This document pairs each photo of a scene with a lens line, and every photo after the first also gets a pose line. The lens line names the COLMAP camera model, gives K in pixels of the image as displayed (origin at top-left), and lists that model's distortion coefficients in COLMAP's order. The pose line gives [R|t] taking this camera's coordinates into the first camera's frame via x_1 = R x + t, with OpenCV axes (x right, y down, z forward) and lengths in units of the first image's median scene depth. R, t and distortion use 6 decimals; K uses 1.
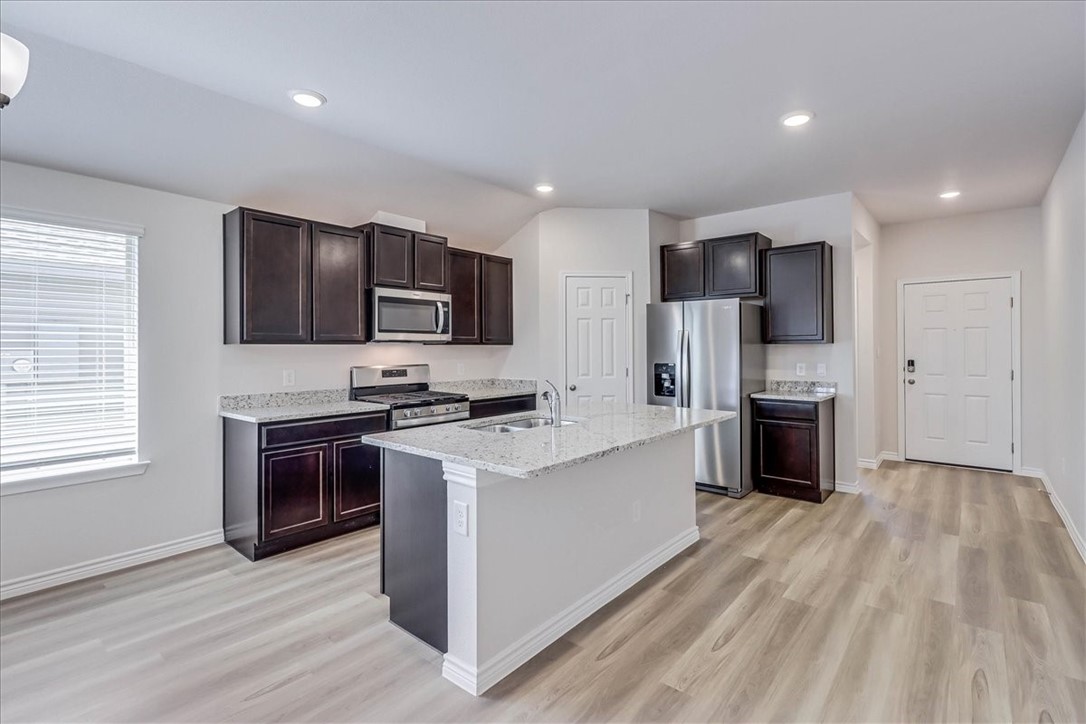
lens RADIAL K [[503.7, 0, 545.6], [0, 503.7, 346.0], [0, 0, 1]] dist [-0.001015, -0.000479]
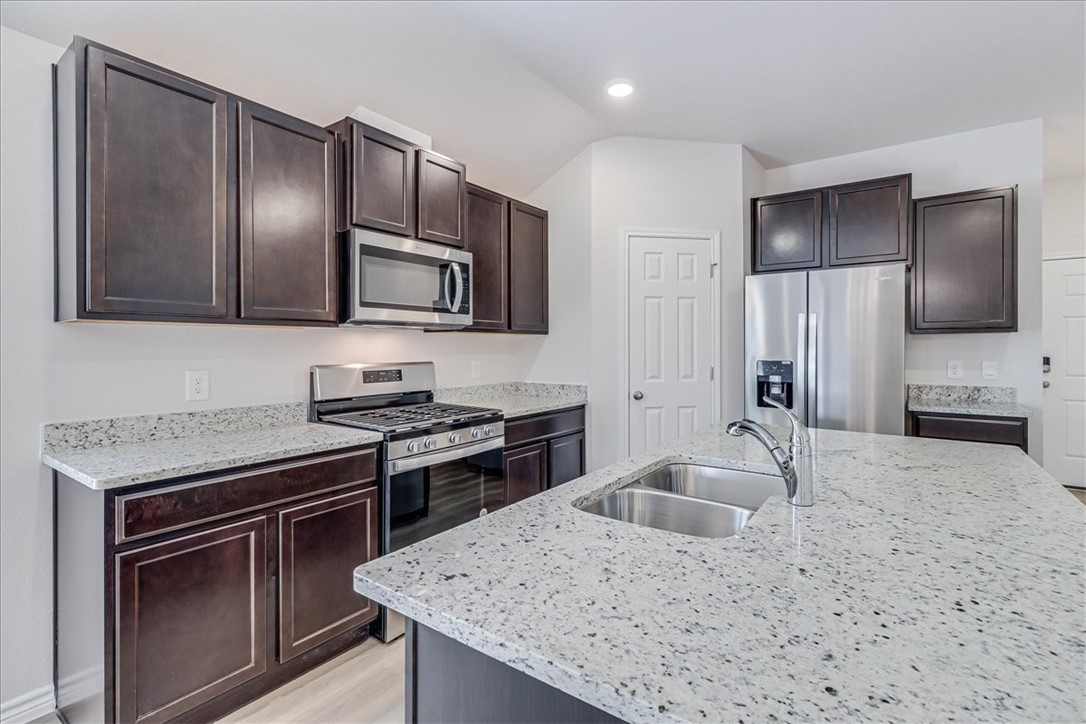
lens RADIAL K [[503.7, 0, 545.6], [0, 503.7, 346.0], [0, 0, 1]] dist [-0.001015, -0.000479]
pose [[0.997157, 0.003486, 0.075277, -0.144659], [-0.003767, 0.999986, 0.003599, 0.013788], [-0.075263, -0.003873, 0.997156, 0.359704]]
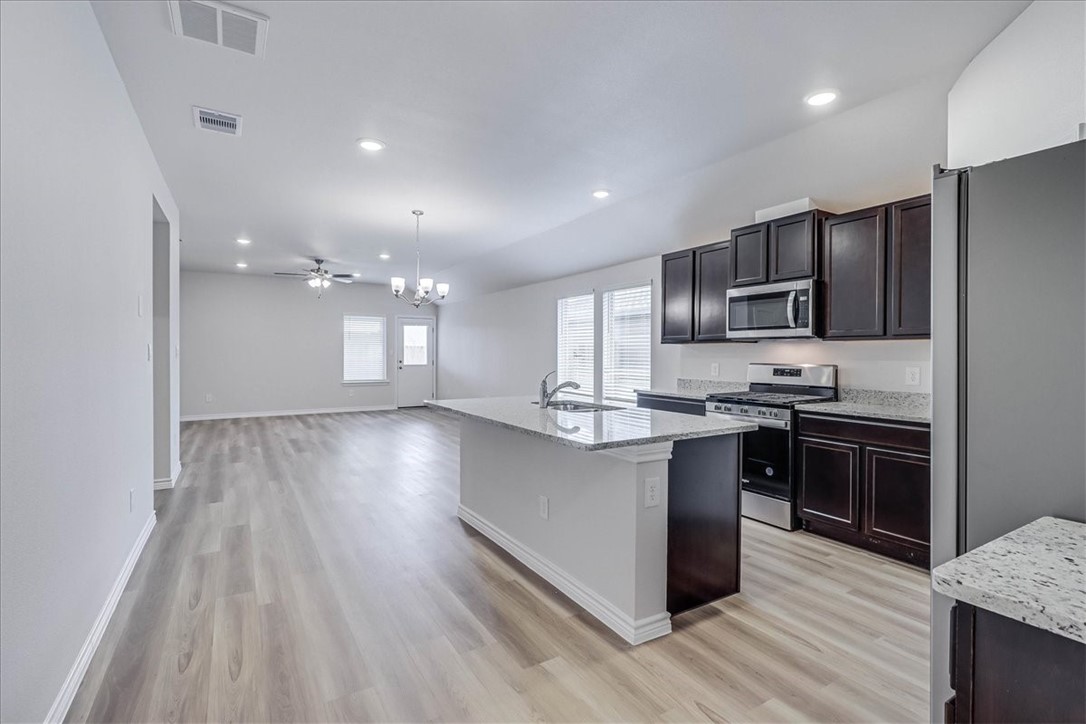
lens RADIAL K [[507.6, 0, 548.8], [0, 507.6, 360.0], [0, 0, 1]] dist [0.000600, -0.000184]
pose [[-0.312810, 0.015412, -0.949691, 0.737662], [0.002051, 0.999877, 0.015551, 0.015382], [0.949813, 0.002917, -0.312804, 0.868592]]
